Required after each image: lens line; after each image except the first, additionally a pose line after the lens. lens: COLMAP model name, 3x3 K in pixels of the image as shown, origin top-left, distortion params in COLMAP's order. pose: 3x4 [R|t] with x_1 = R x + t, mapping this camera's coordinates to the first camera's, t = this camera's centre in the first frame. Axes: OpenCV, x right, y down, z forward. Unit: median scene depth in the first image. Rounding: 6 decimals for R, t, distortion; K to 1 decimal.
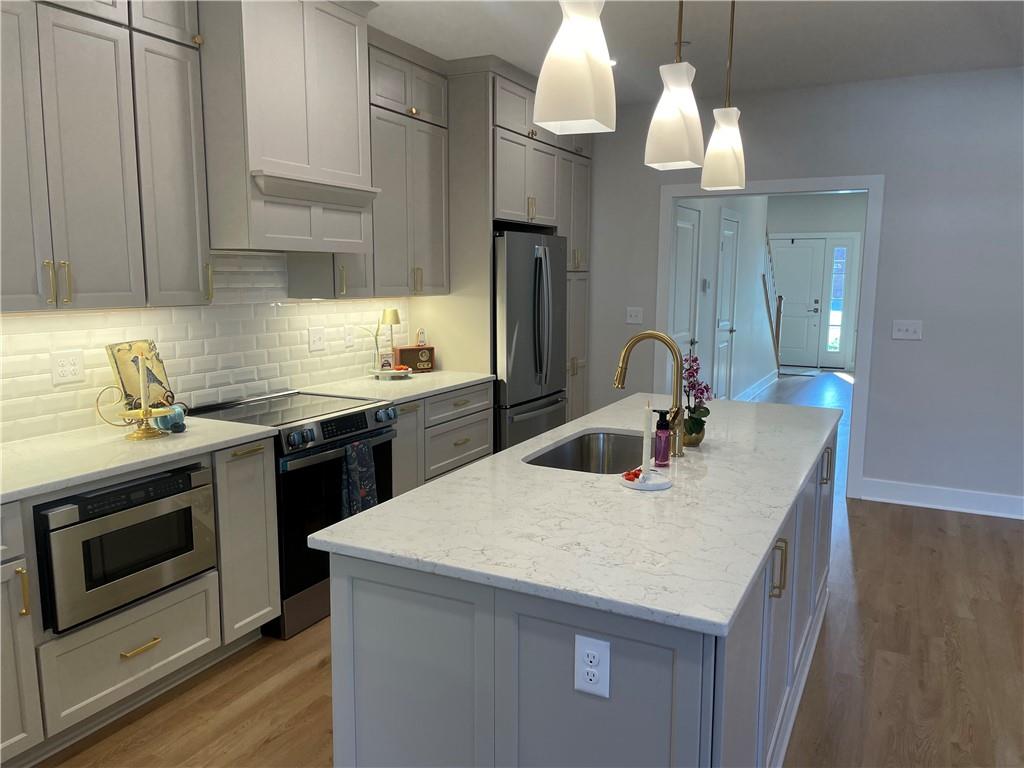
lens RADIAL K [[769.0, 0, 506.9], [0, 769.0, 382.9], [0, 0, 1]] dist [0.111774, -0.138221]
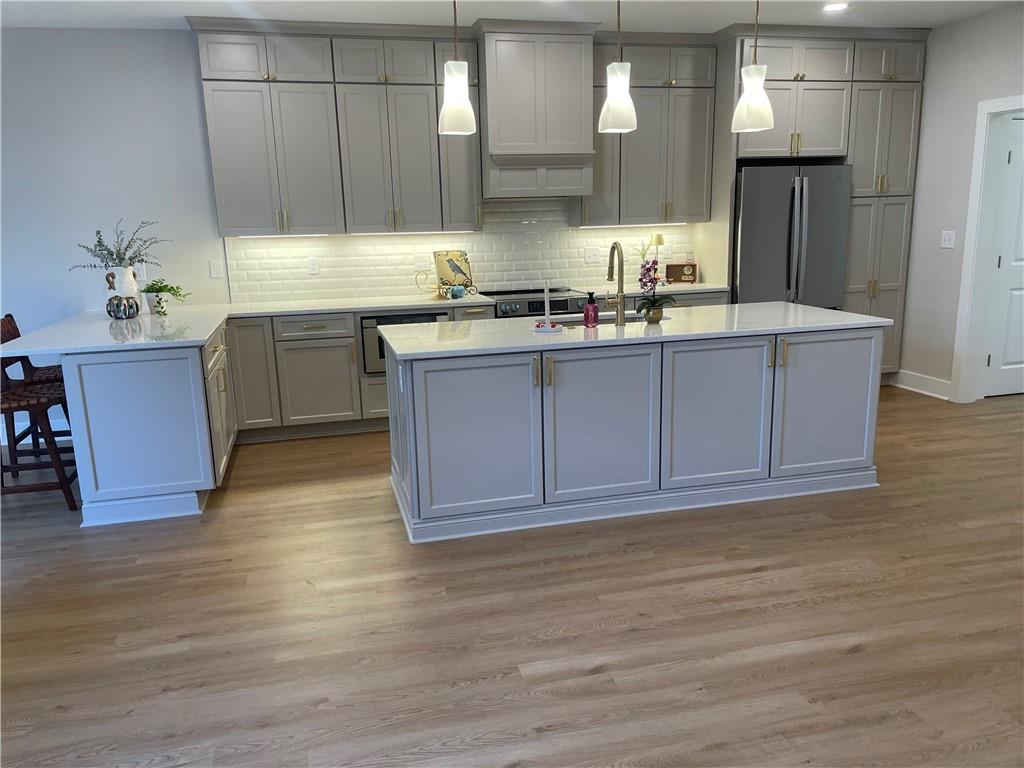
lens RADIAL K [[769.0, 0, 506.9], [0, 769.0, 382.9], [0, 0, 1]] dist [0.111774, -0.138221]
pose [[0.665752, 0.133552, -0.734124, 0.808840], [-0.075561, 0.990861, 0.111734, 0.035314], [0.742337, -0.018916, 0.669759, -0.124715]]
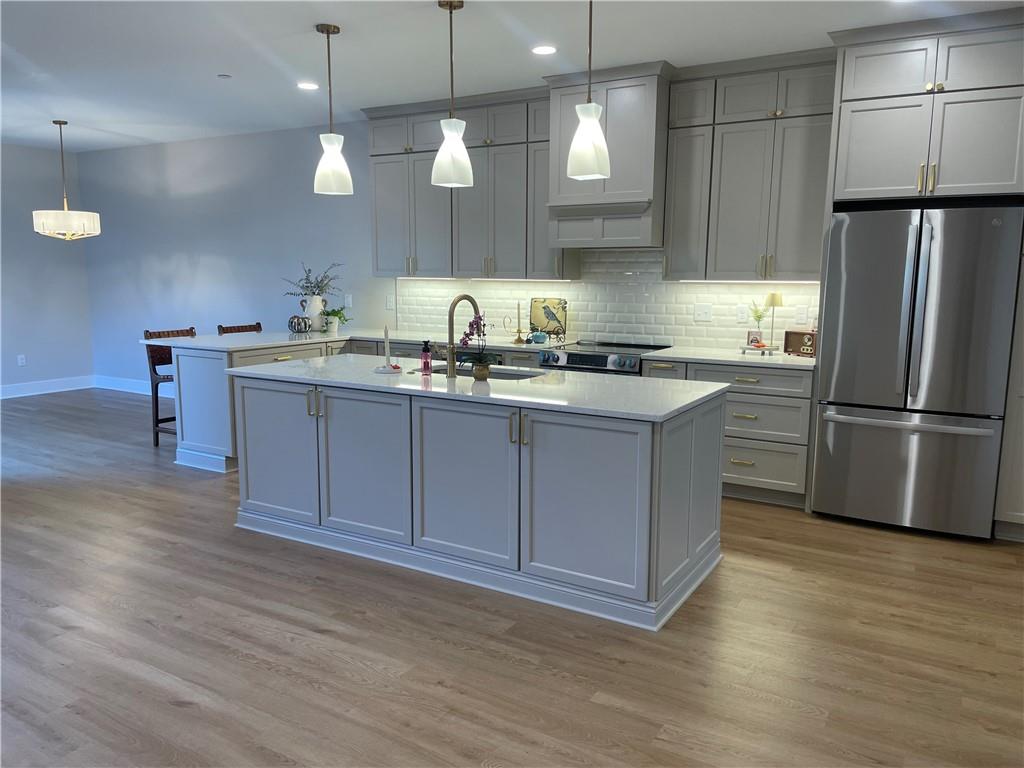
lens RADIAL K [[769.0, 0, 506.9], [0, 769.0, 382.9], [0, 0, 1]] dist [0.111774, -0.138221]
pose [[-0.062918, 0.140156, -0.988128, 1.144869], [-0.146484, 0.978071, 0.148056, -0.090531], [0.987210, 0.154060, -0.041008, 0.789465]]
